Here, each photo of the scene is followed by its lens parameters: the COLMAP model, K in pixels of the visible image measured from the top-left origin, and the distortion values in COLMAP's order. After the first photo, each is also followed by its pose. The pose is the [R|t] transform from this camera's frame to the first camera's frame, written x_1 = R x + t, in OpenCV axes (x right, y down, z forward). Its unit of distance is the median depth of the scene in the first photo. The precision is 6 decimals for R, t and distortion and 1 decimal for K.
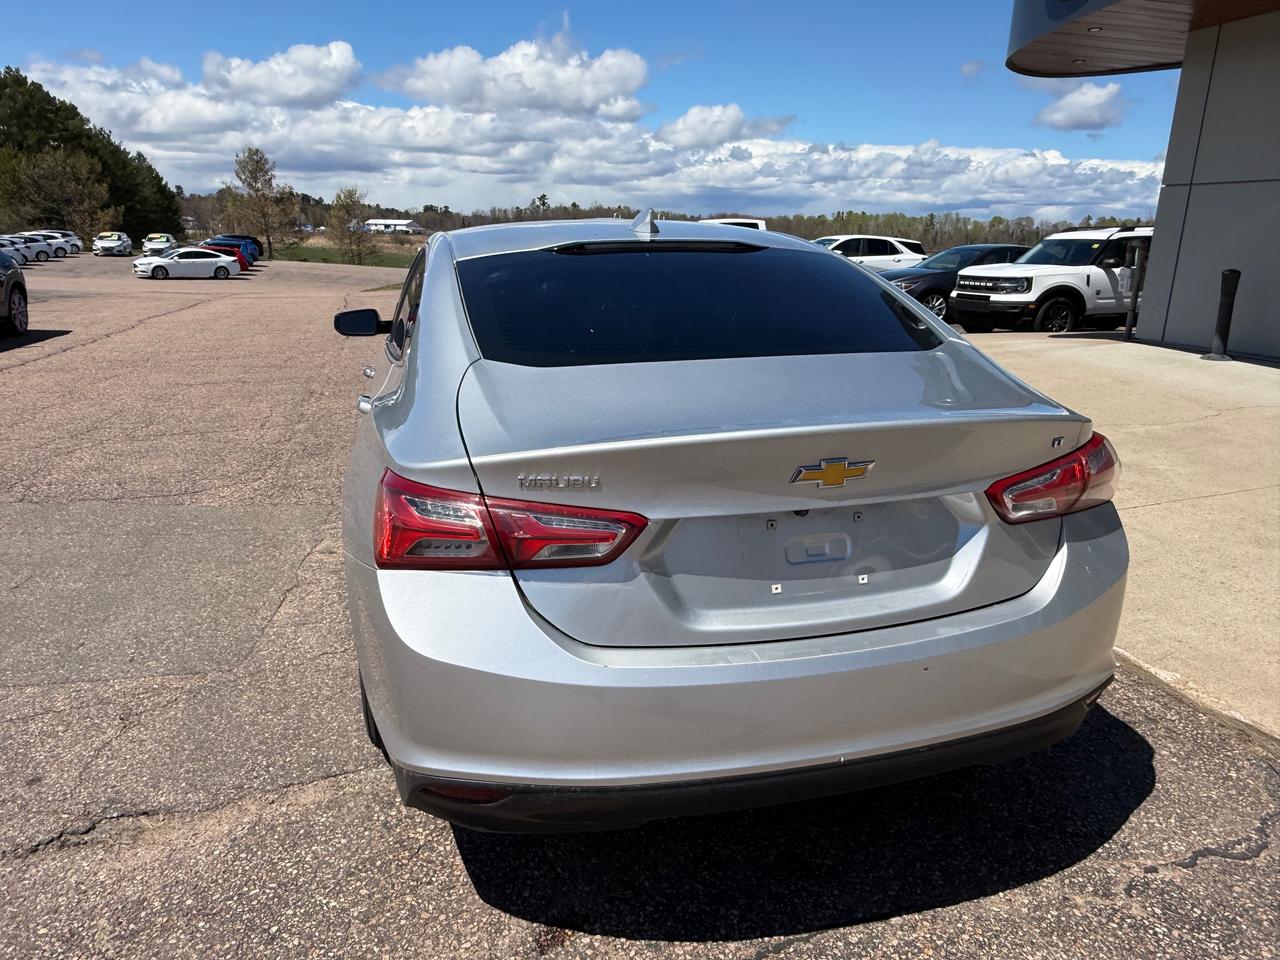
lens RADIAL K [[885.0, 0, 638.2], [0, 885.0, 469.8], [0, 0, 1]] dist [-0.003104, 0.003716]
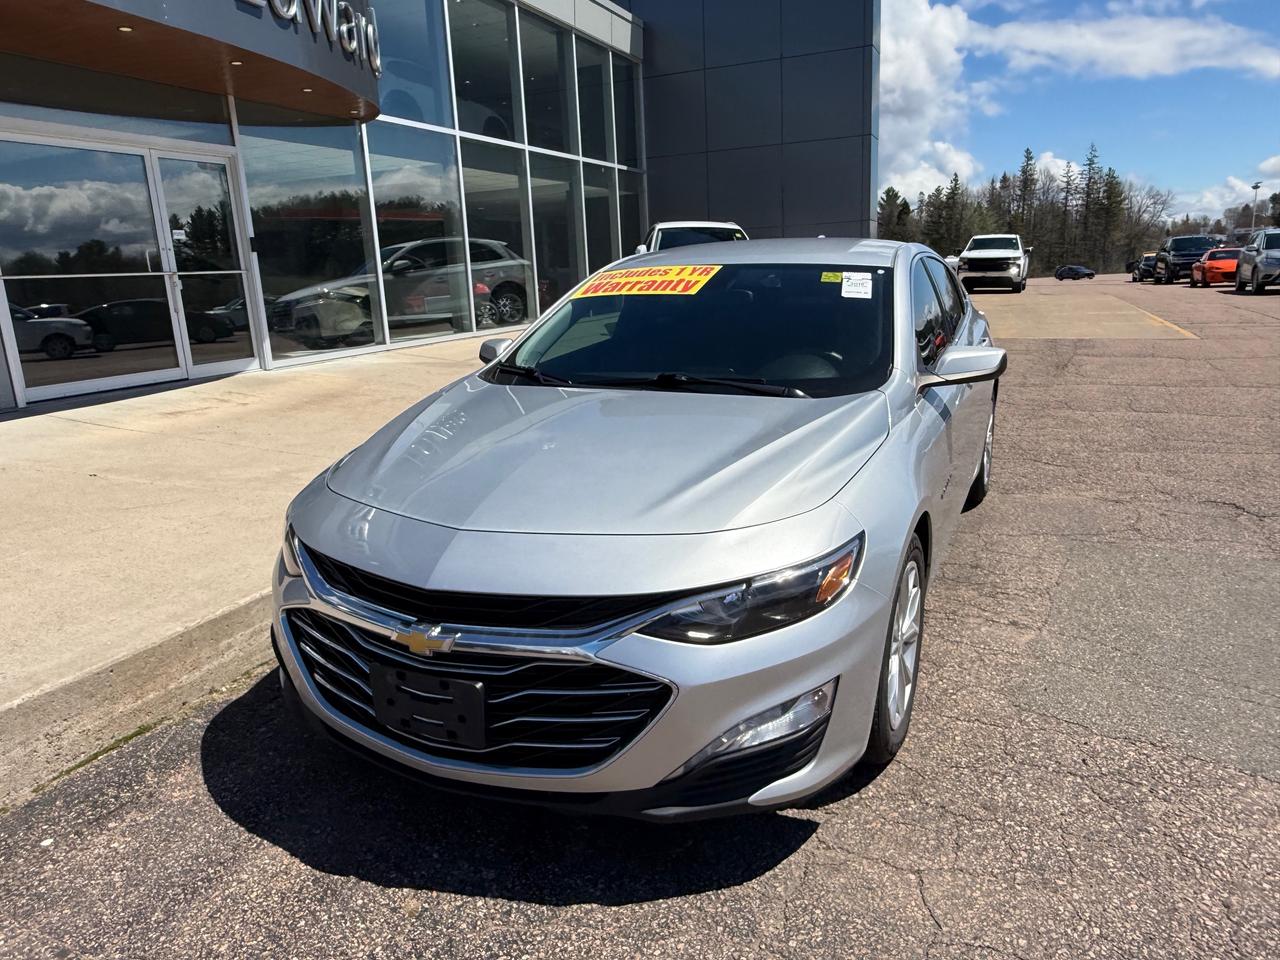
lens RADIAL K [[885.0, 0, 641.7], [0, 885.0, 486.2], [0, 0, 1]] dist [-0.003104, 0.003716]
pose [[-0.771623, -0.132008, 0.622231, -1.025396], [0.196464, 0.880937, 0.430526, -0.793983], [-0.604979, 0.454449, -0.653816, 3.022822]]
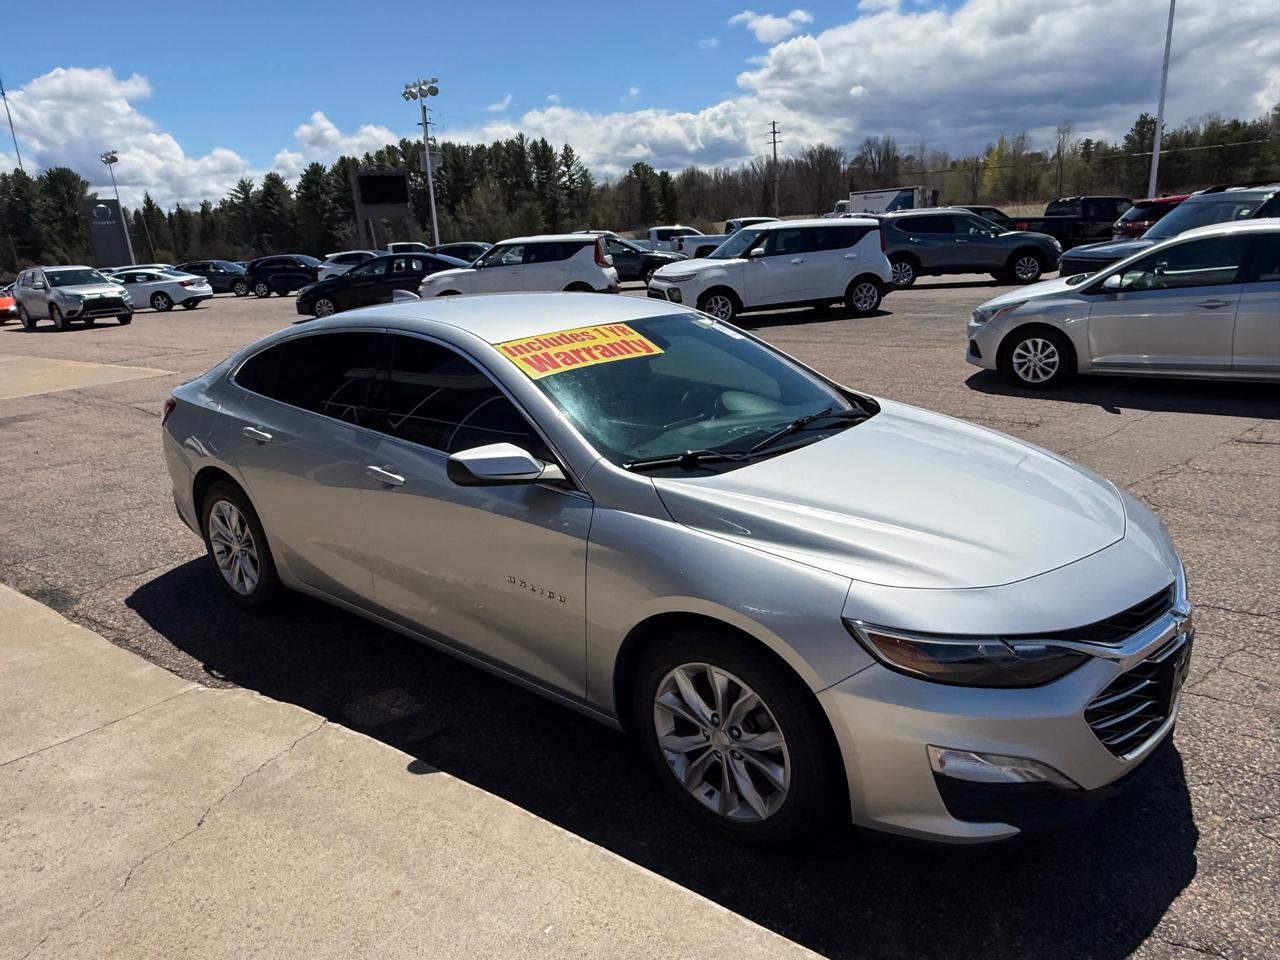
lens RADIAL K [[885.0, 0, 637.8], [0, 885.0, 472.4], [0, 0, 1]] dist [-0.003104, 0.003716]
pose [[-0.808545, 0.197132, -0.554431, 0.727171], [-0.098904, 0.883282, 0.458291, -0.916993], [0.580063, 0.425384, -0.694676, 2.944621]]
